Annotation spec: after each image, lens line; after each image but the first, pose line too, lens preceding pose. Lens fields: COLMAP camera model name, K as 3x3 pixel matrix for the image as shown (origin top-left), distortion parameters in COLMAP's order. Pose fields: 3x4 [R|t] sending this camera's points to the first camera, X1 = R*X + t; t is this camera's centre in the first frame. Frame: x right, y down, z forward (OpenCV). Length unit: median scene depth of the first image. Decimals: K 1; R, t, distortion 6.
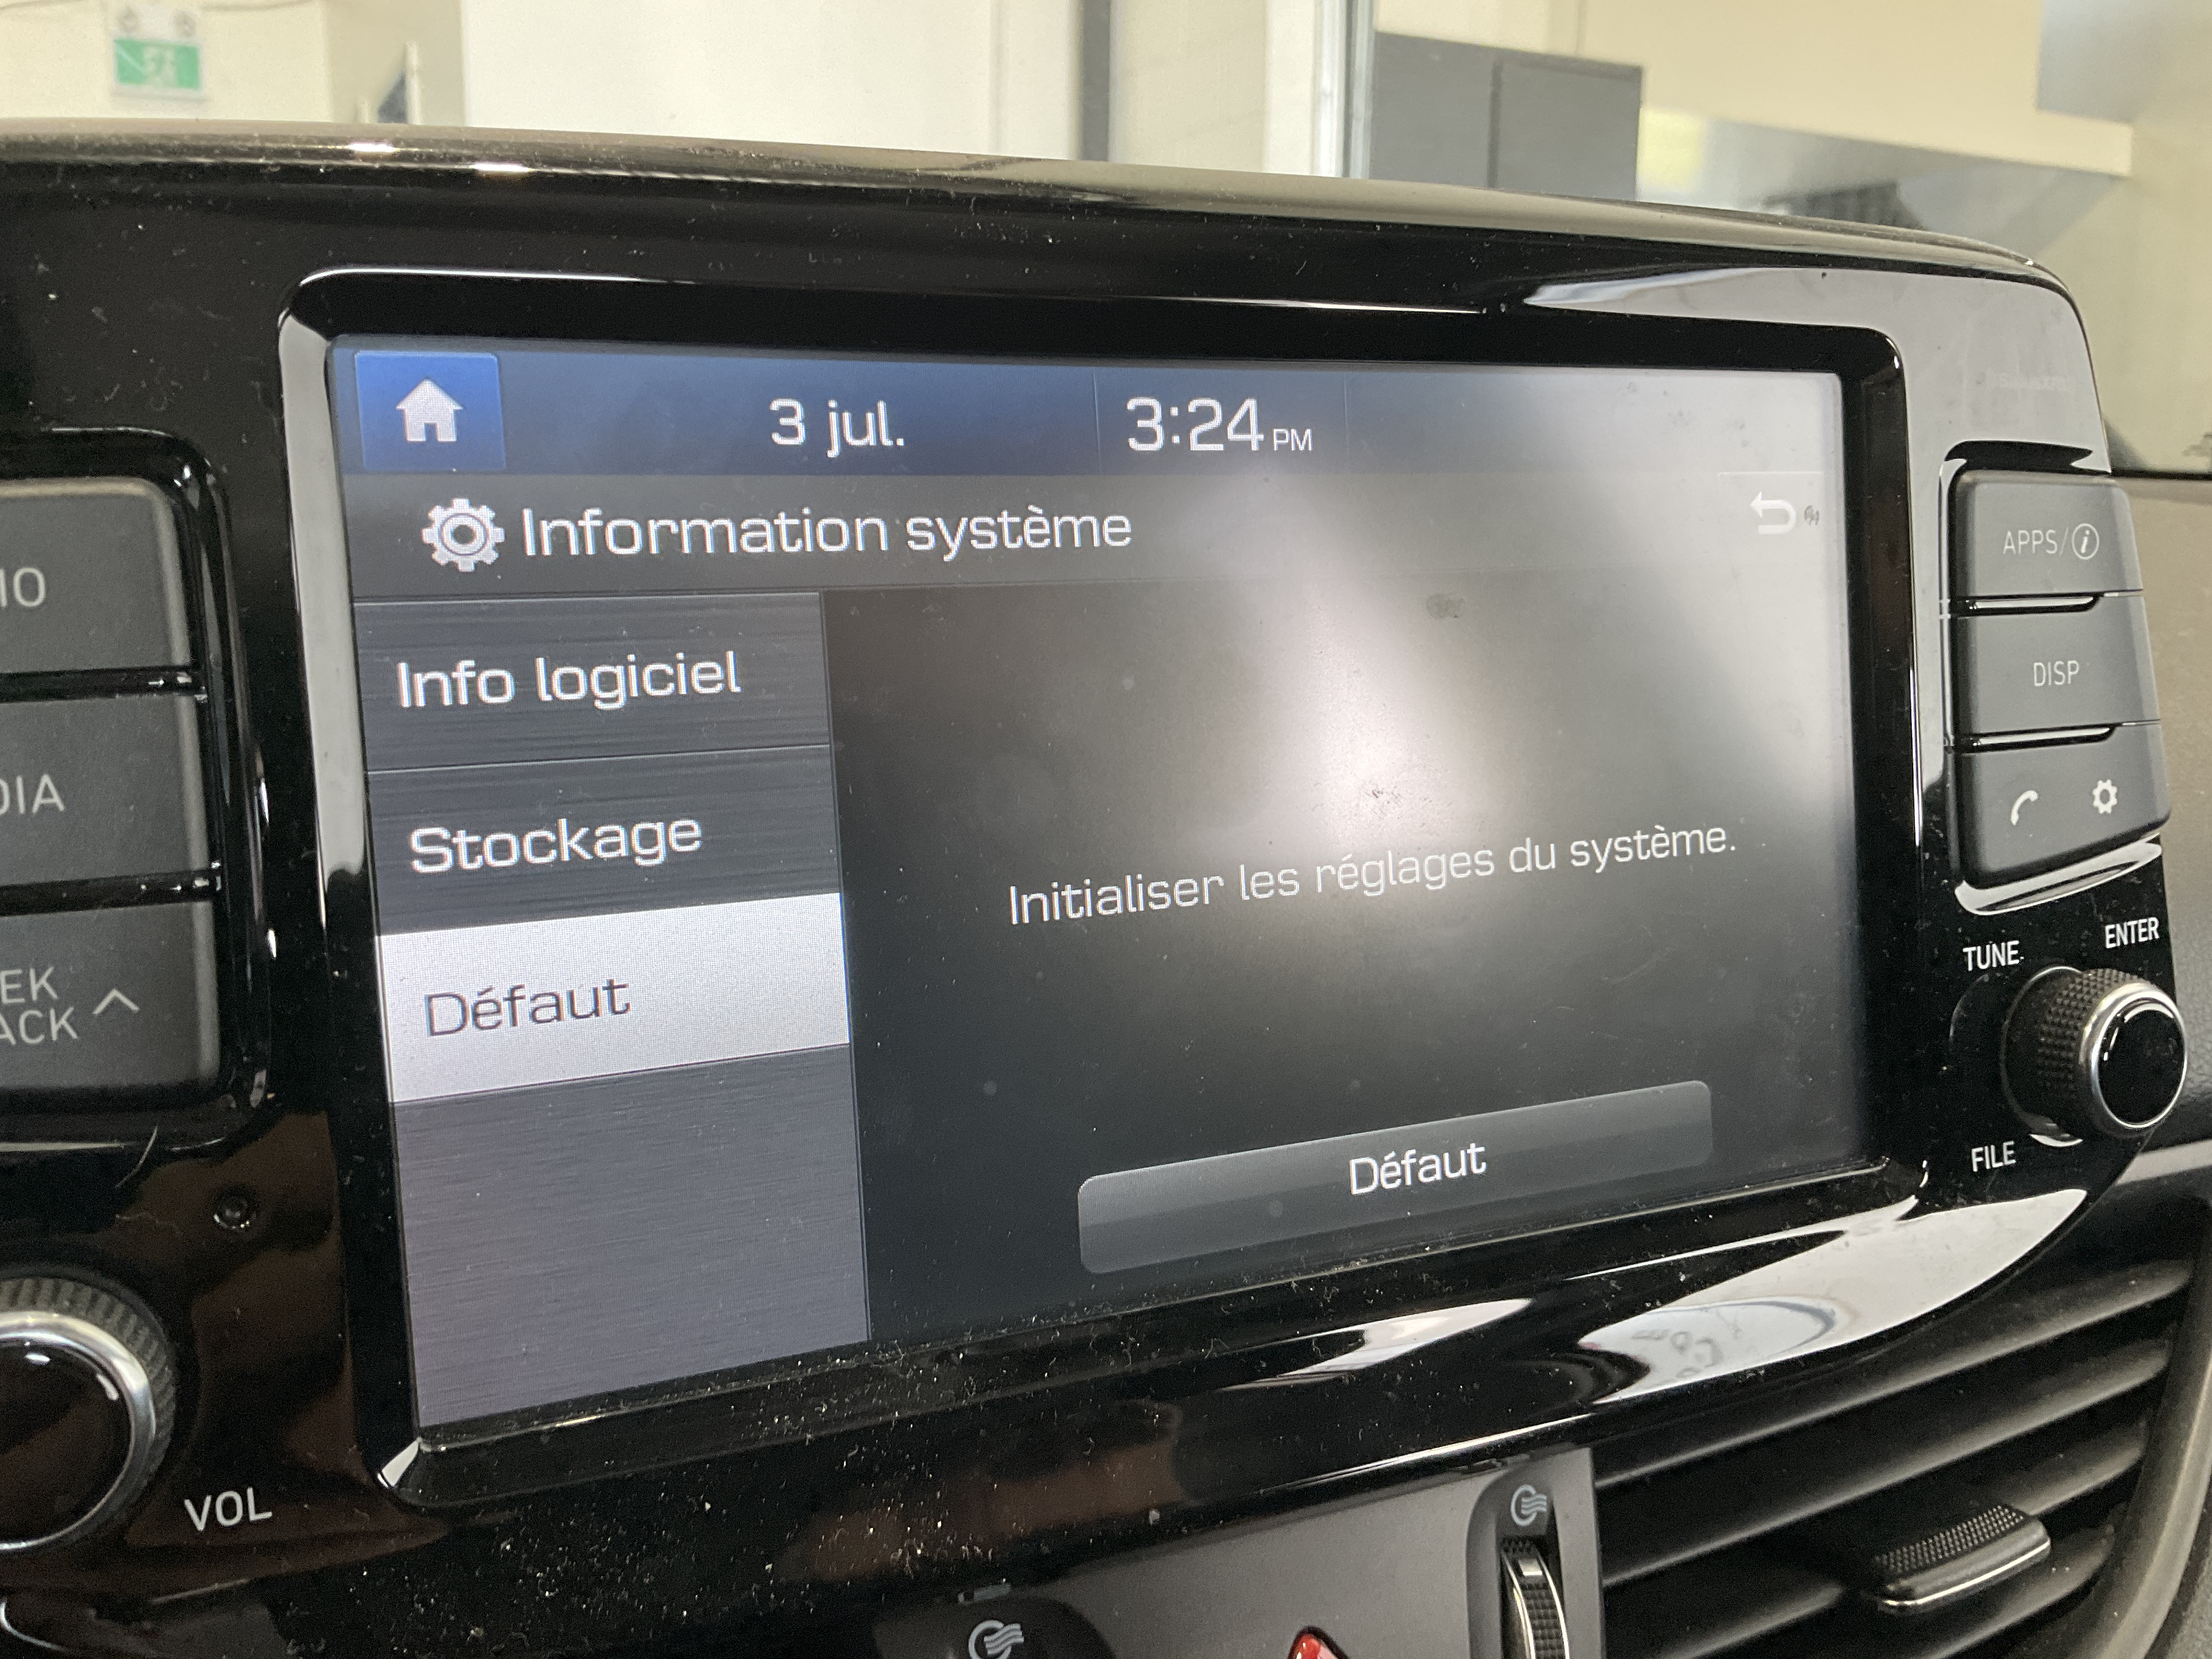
lens RADIAL K [[1894.6, 0, 1090.7], [0, 1894.6, 828.4], [0, 0, 1]] dist [0.052436, -0.067122]
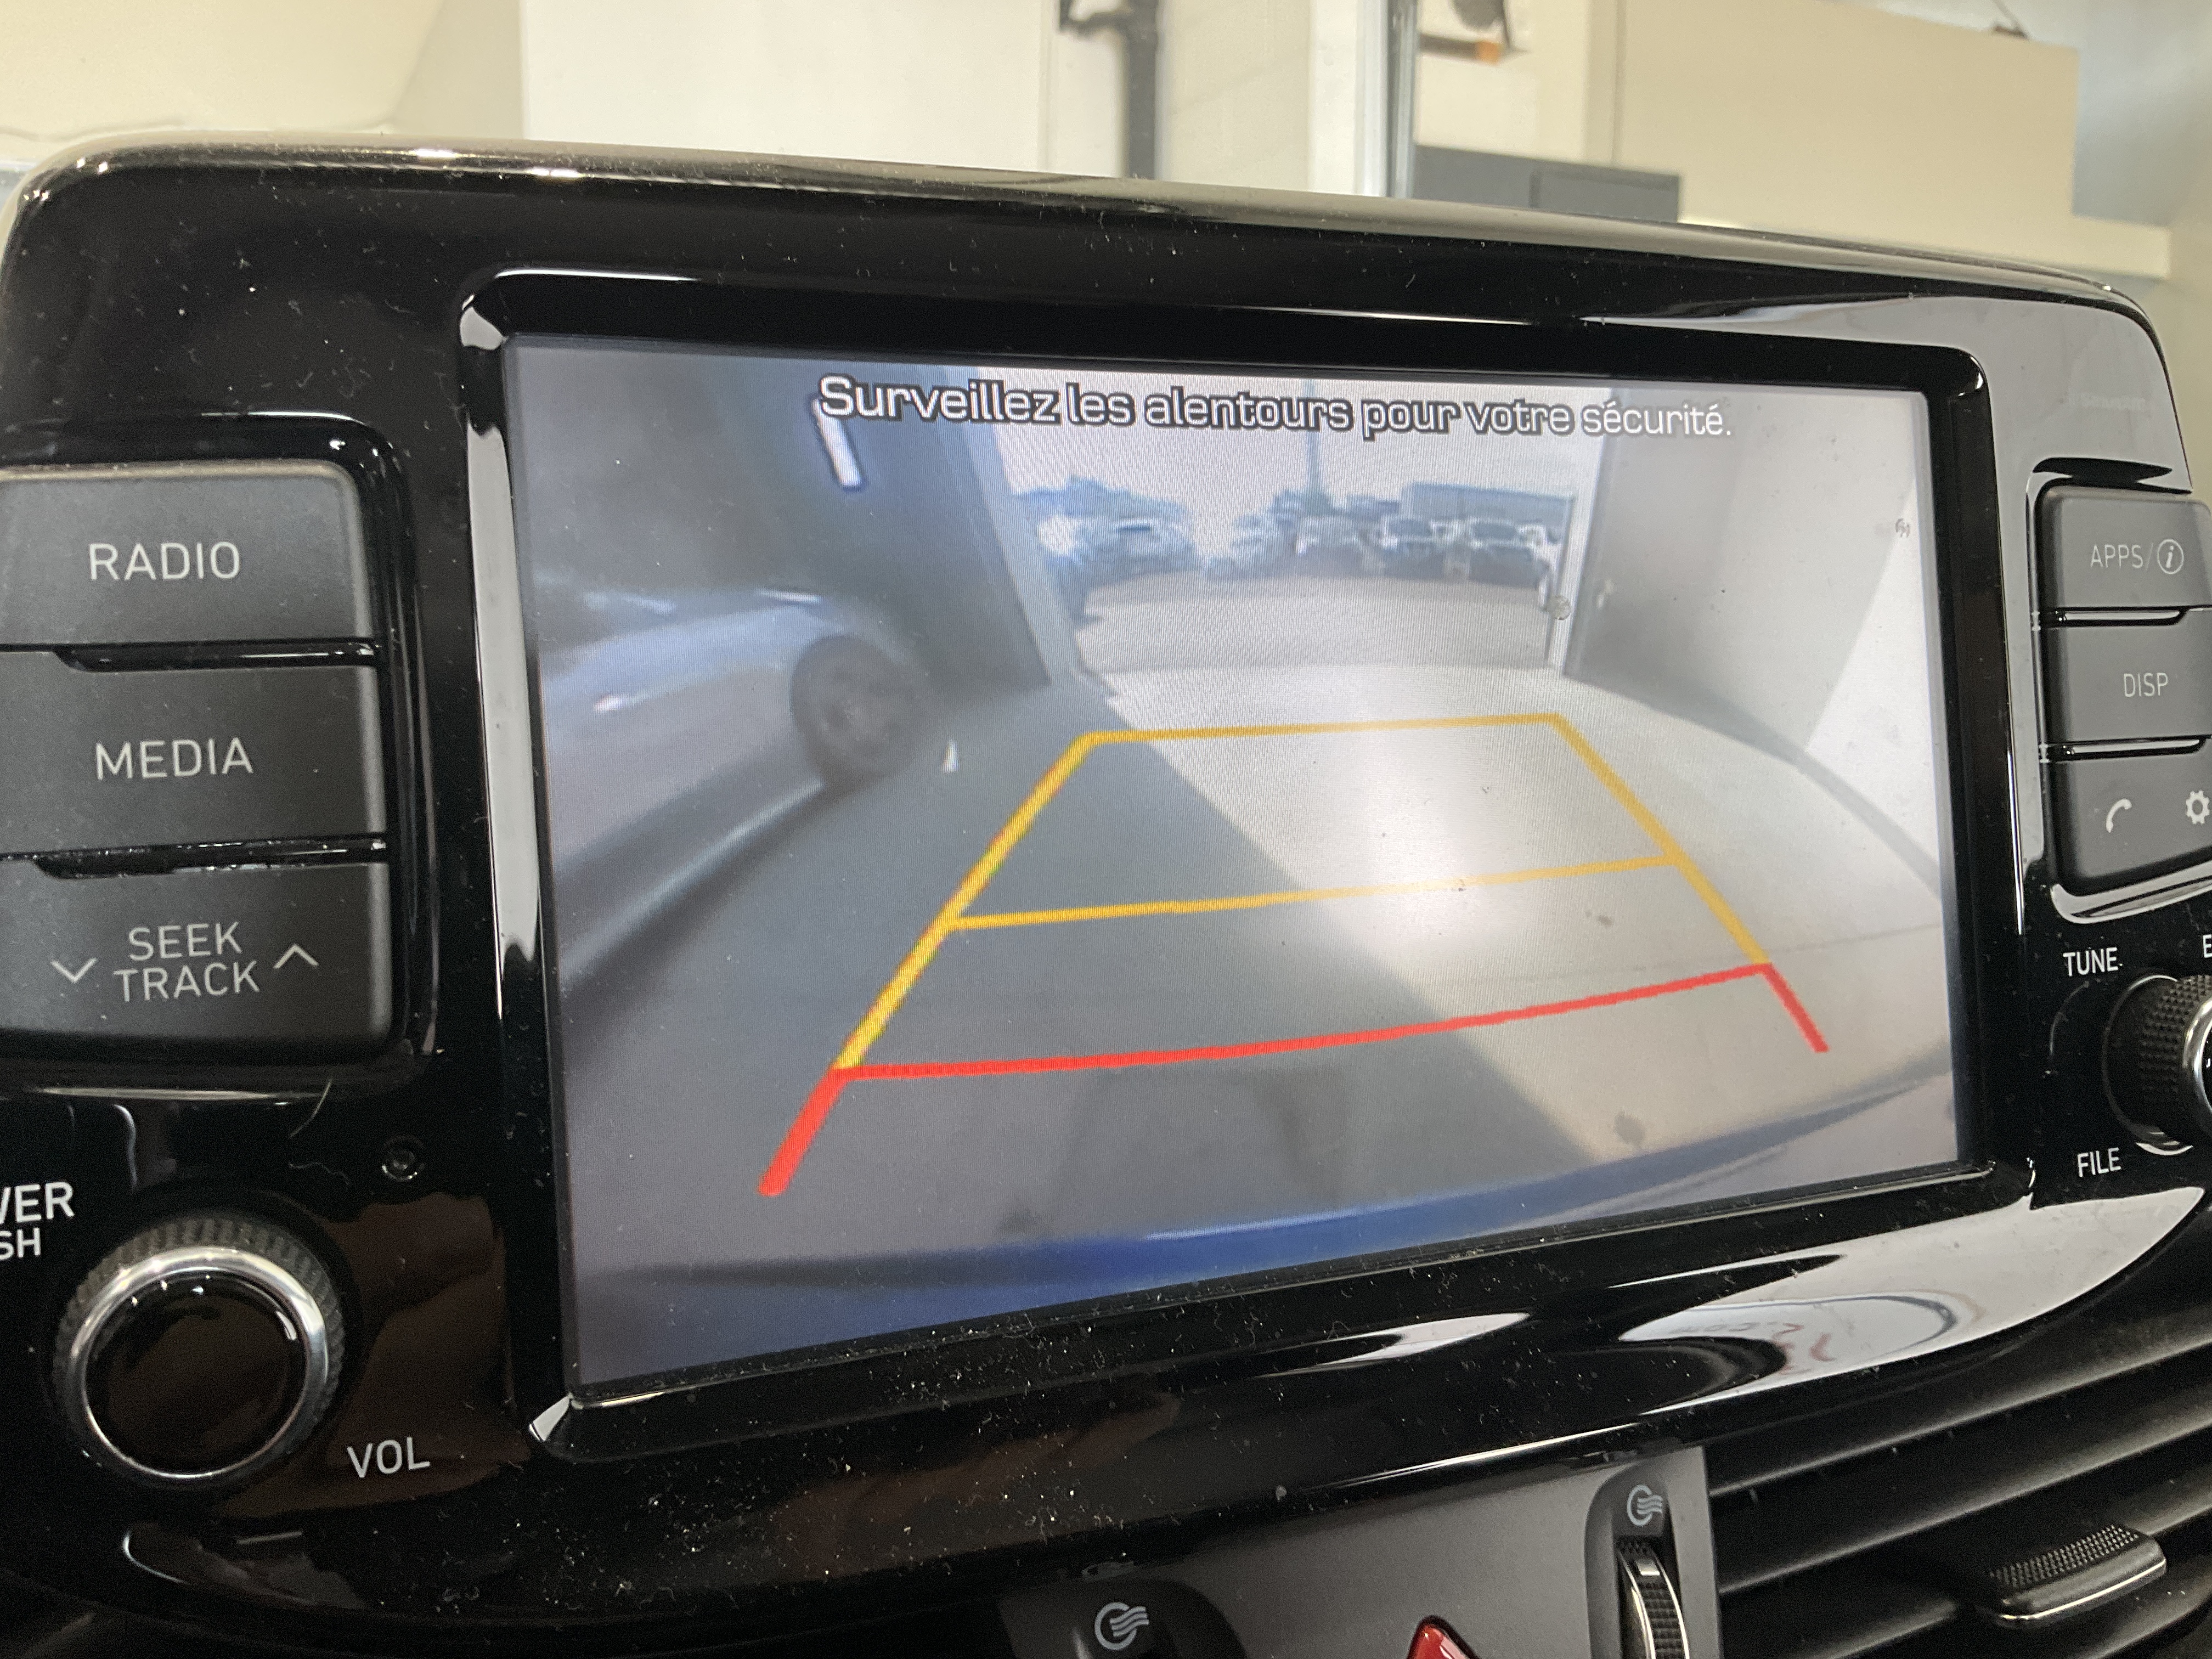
lens RADIAL K [[1894.6, 0, 1110.7], [0, 1894.6, 811.4], [0, 0, 1]] dist [0.052436, -0.067122]
pose [[0.999875, -0.001784, -0.015732, -0.034484], [0.000865, 0.998301, -0.058261, 0.051019], [0.015809, 0.058241, 0.998177, -0.024952]]
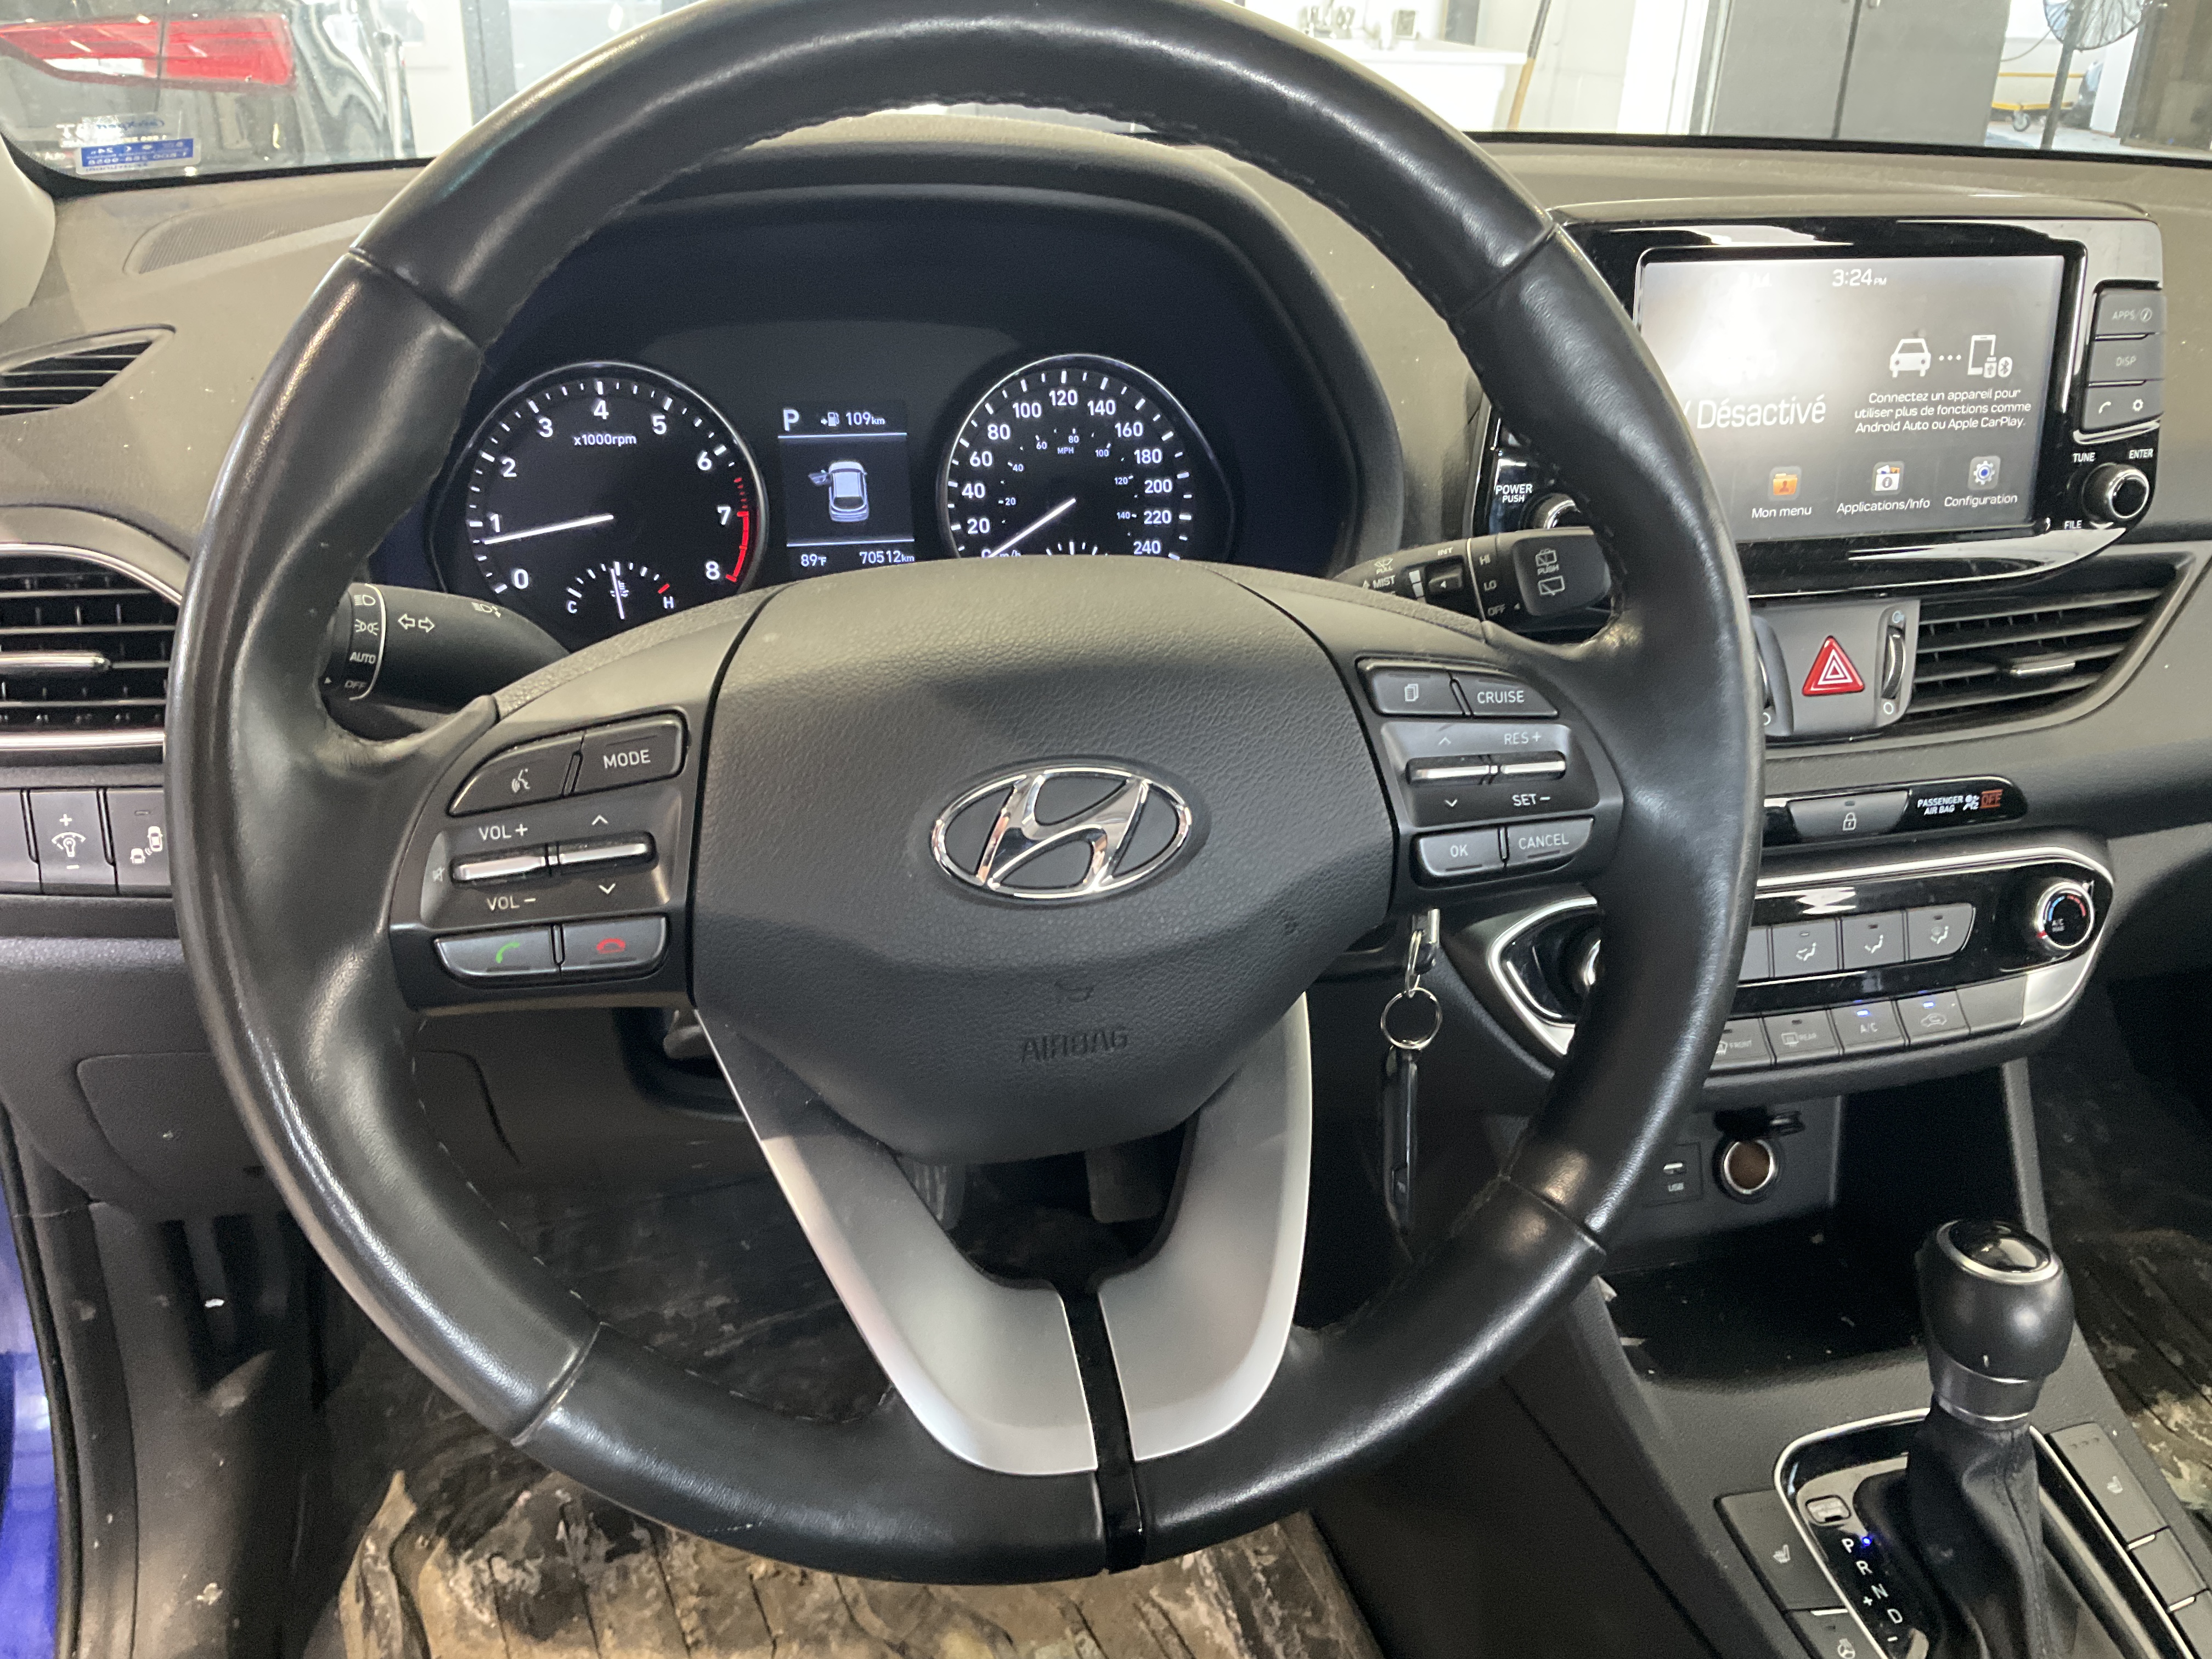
lens RADIAL K [[1894.6, 0, 1093.8], [0, 1894.6, 831.8], [0, 0, 1]] dist [0.052436, -0.067122]
pose [[0.988084, 0.081134, -0.130798, -0.697741], [-0.047720, 0.969394, 0.240828, -0.014443], [0.146334, -0.231716, 0.961714, -2.516701]]
